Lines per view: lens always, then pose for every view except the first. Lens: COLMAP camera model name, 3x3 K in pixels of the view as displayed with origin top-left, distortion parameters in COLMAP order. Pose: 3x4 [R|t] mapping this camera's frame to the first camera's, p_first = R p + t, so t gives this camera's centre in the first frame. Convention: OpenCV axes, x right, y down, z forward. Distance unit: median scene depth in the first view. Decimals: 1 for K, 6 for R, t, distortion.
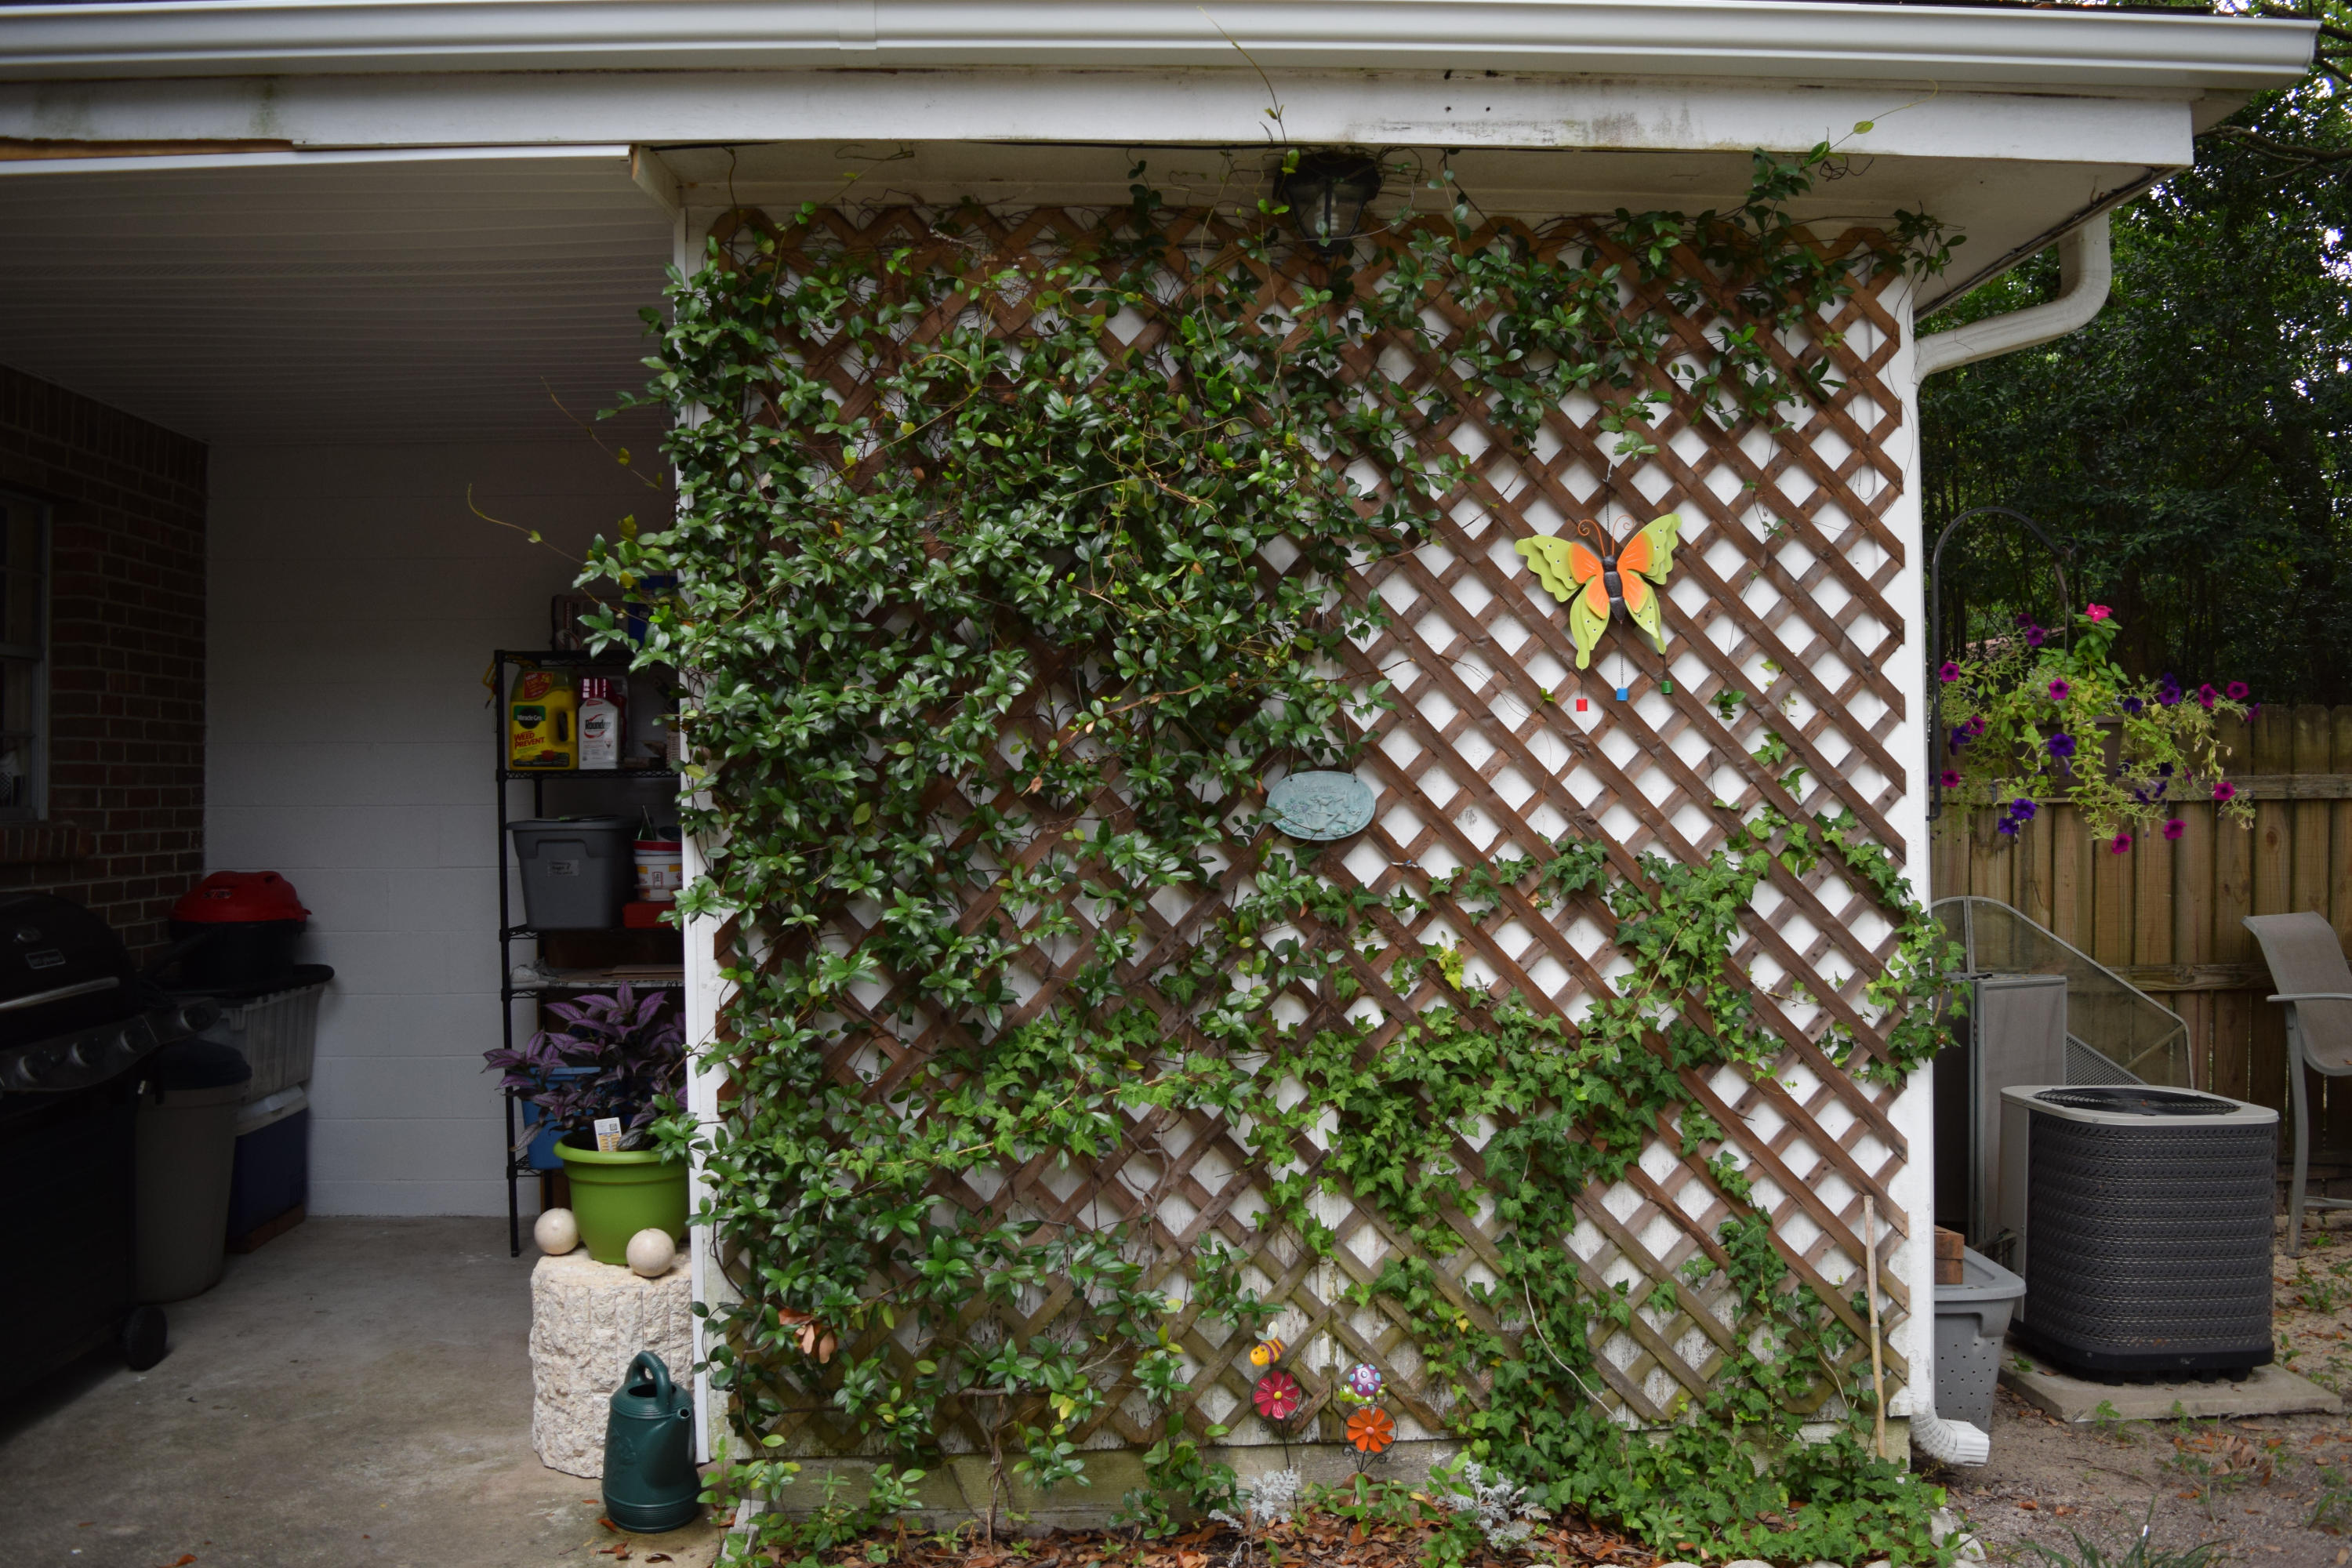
lens RADIAL K [[1864.9, 0, 1176.0], [0, 1864.9, 784.0], [0, 0, 1]] dist [-0.097494, 0.034866]
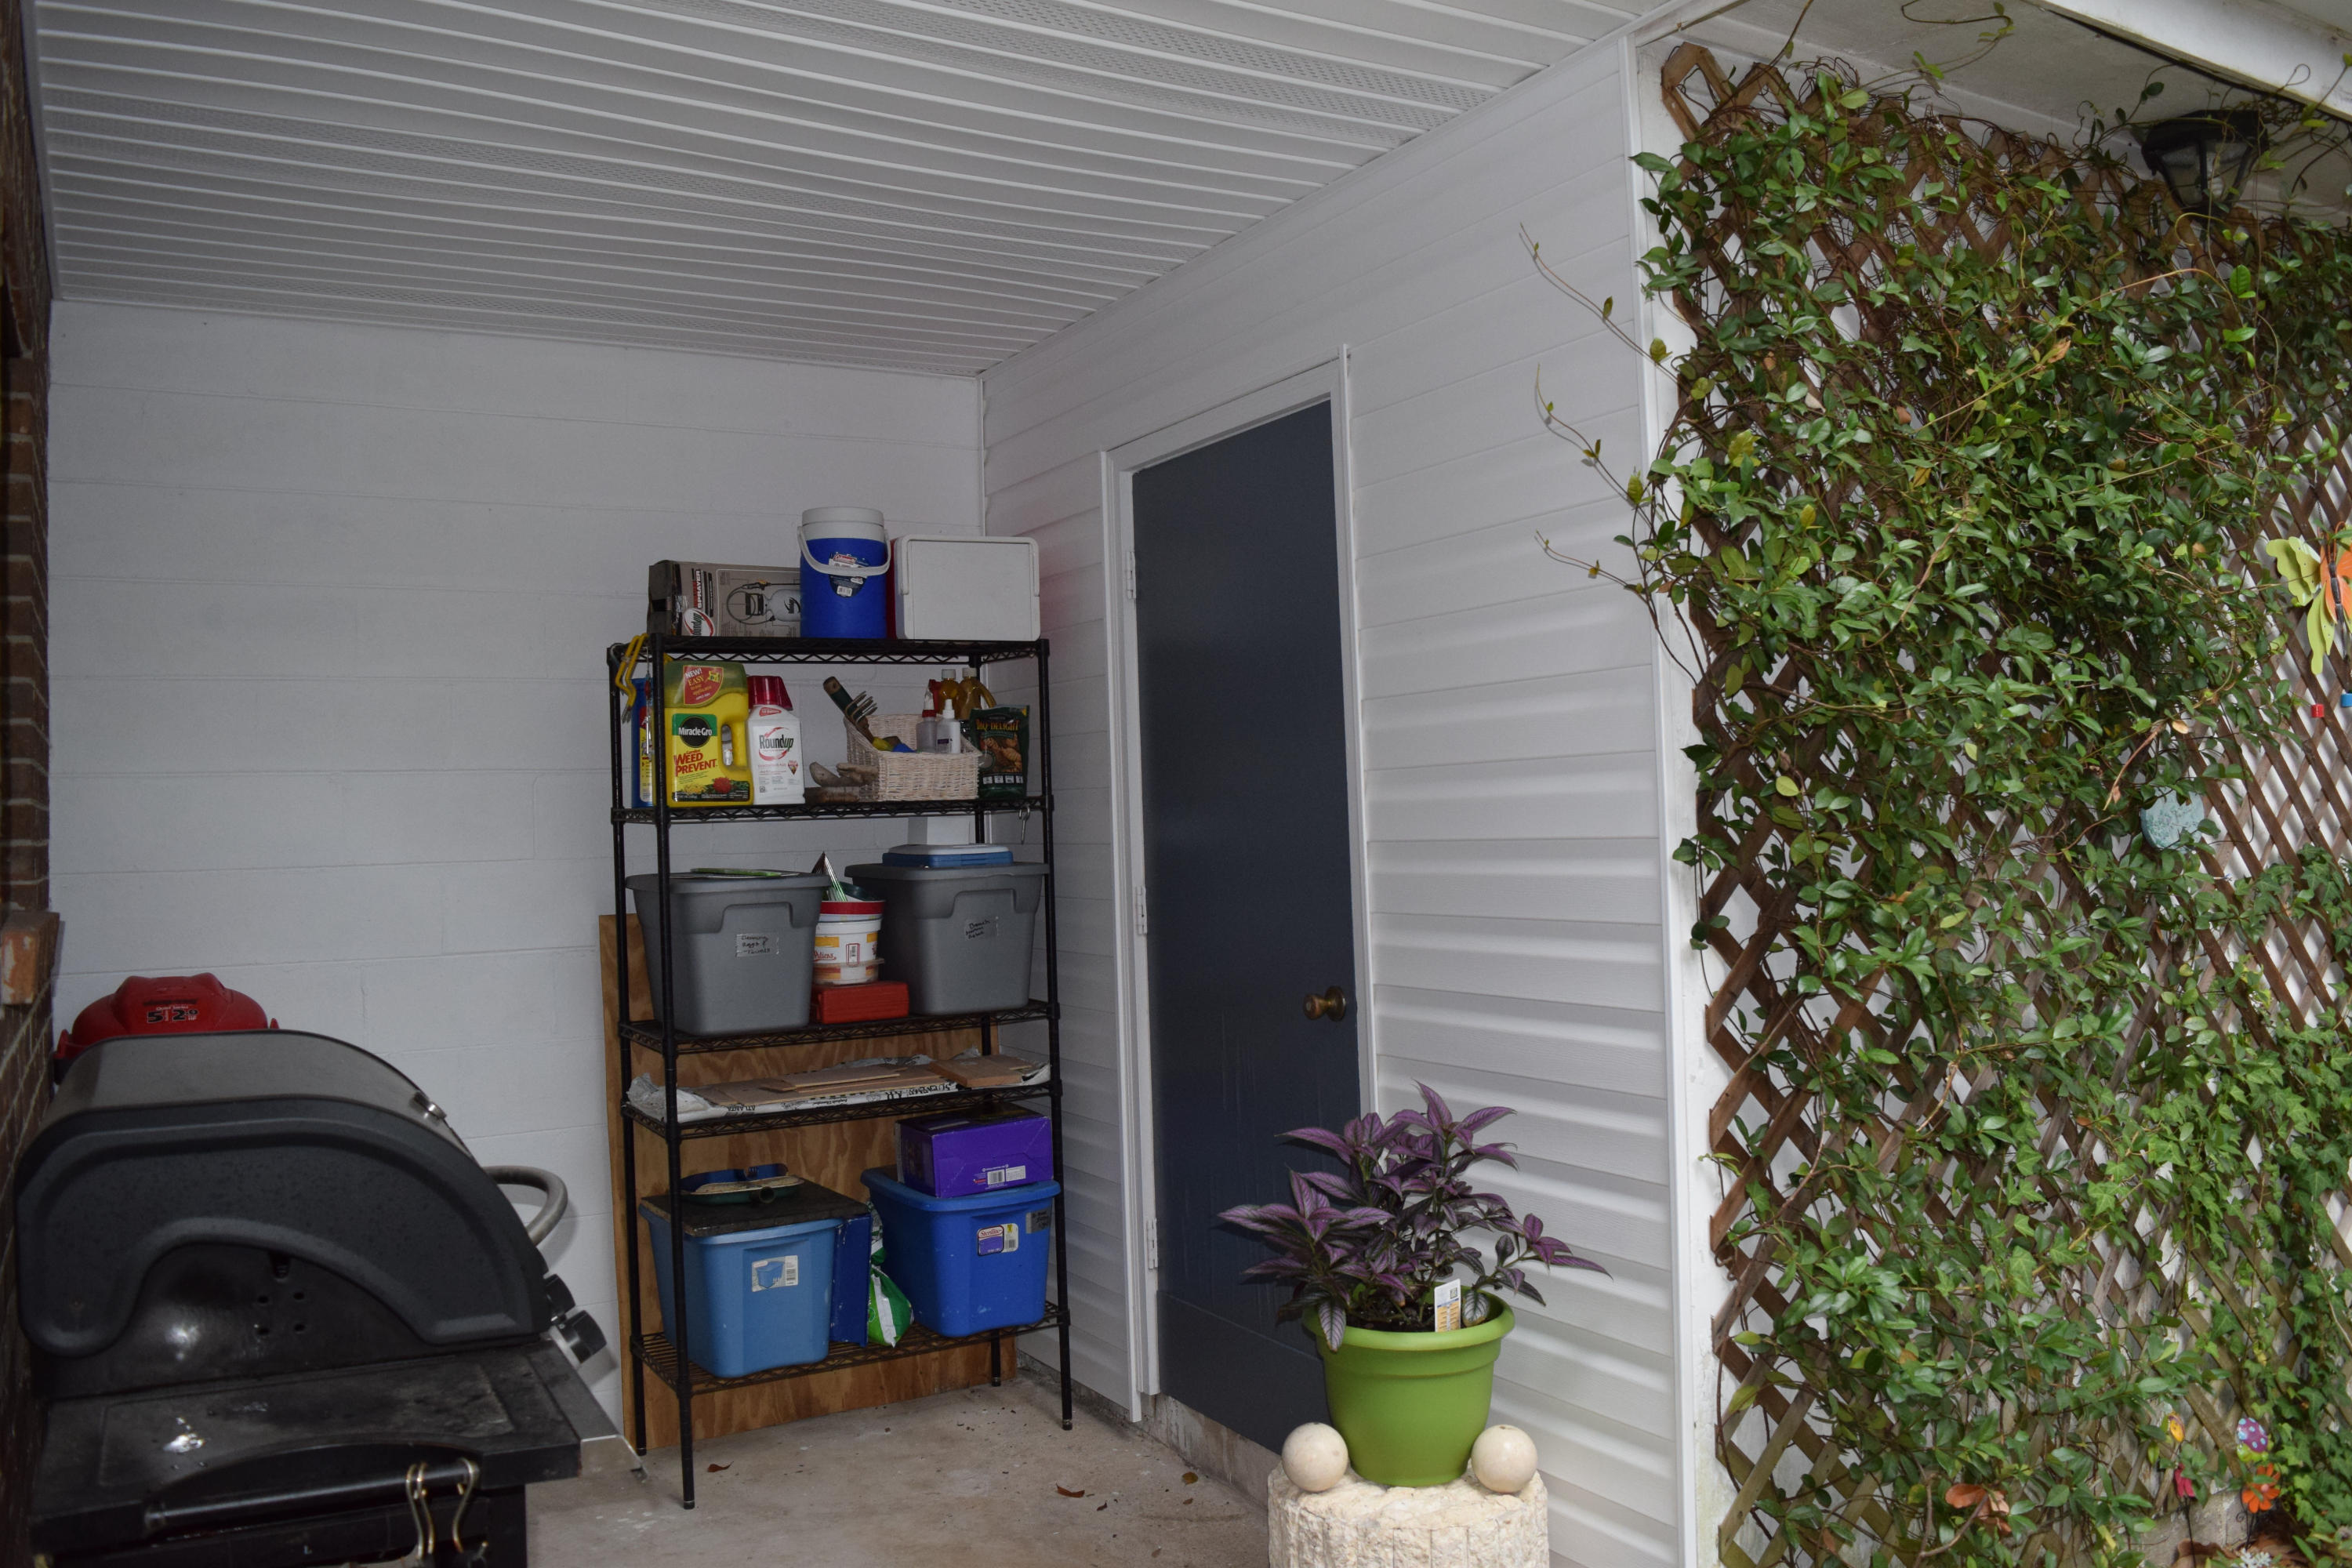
lens RADIAL K [[1864.9, 0, 1176.0], [0, 1864.9, 784.0], [0, 0, 1]] dist [-0.097494, 0.034866]
pose [[0.880526, -0.011894, 0.473849, -0.735308], [0.021258, 0.999670, -0.014410, -0.002905], [-0.473521, 0.022762, 0.880488, 0.417122]]
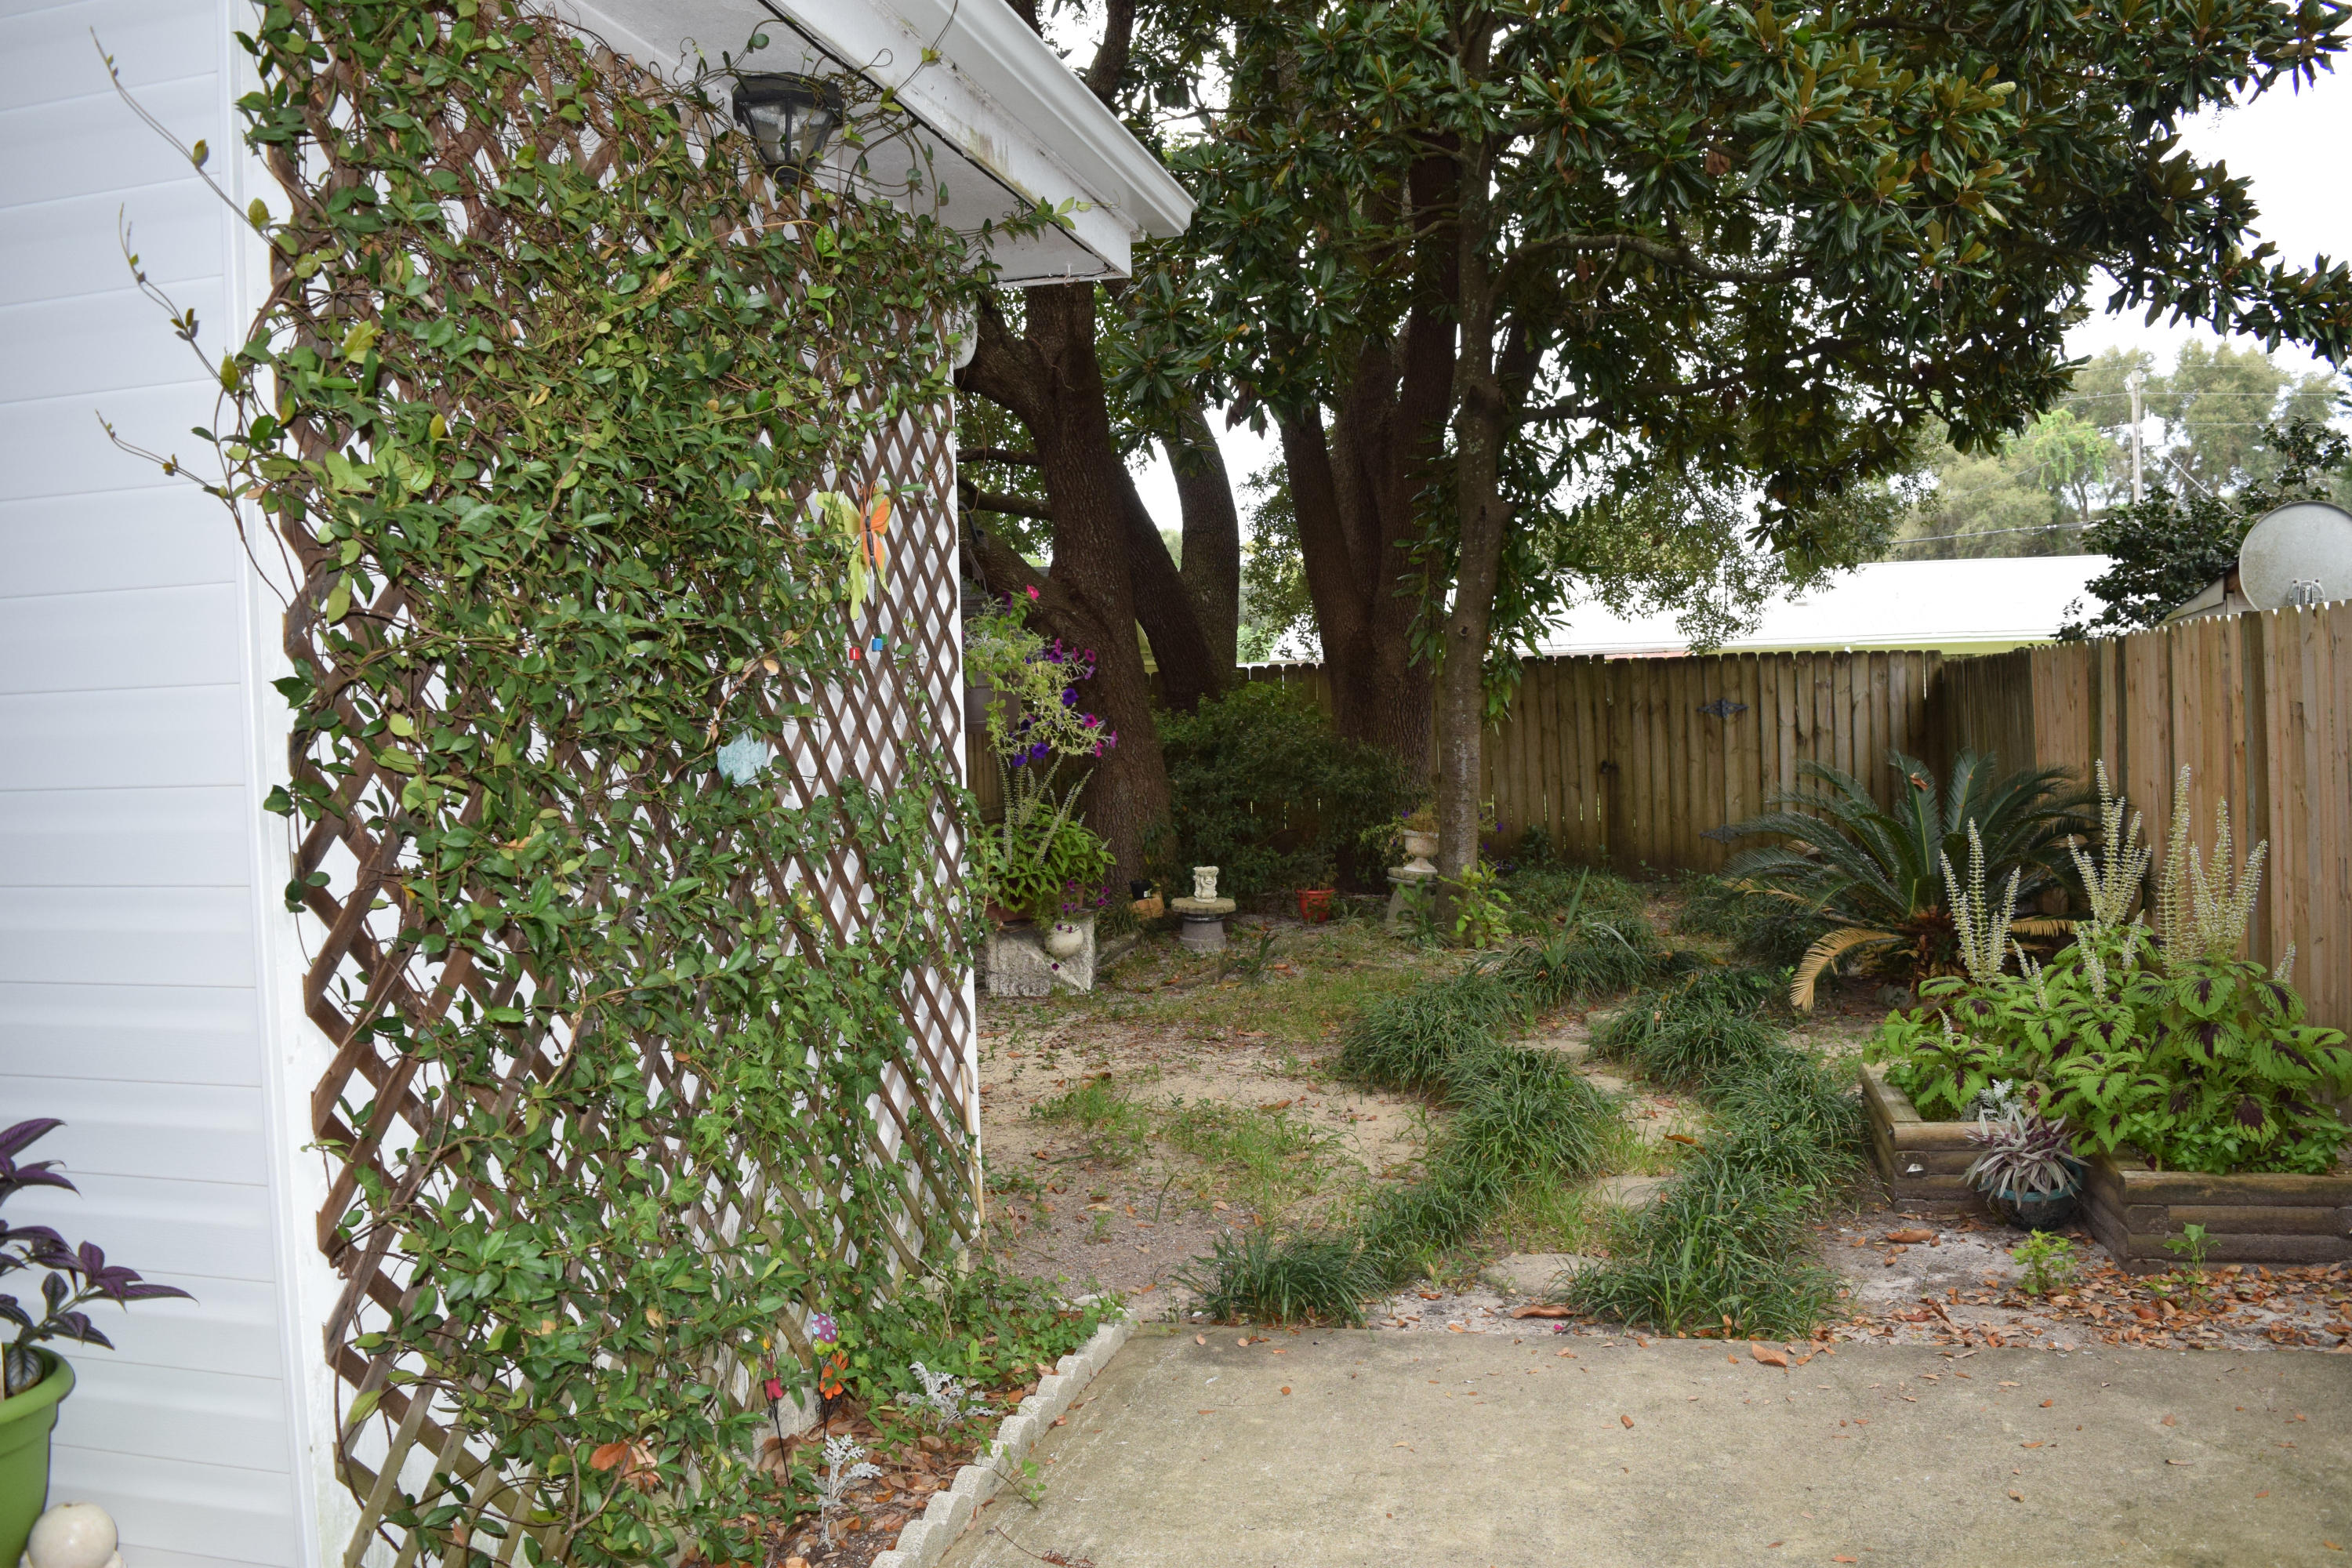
lens RADIAL K [[1864.9, 0, 1176.0], [0, 1864.9, 784.0], [0, 0, 1]] dist [-0.097494, 0.034866]
pose [[0.271856, -0.044026, 0.961330, -0.729531], [0.019696, 0.998998, 0.040182, -0.007153], [-0.962136, 0.008011, 0.272451, 0.498714]]
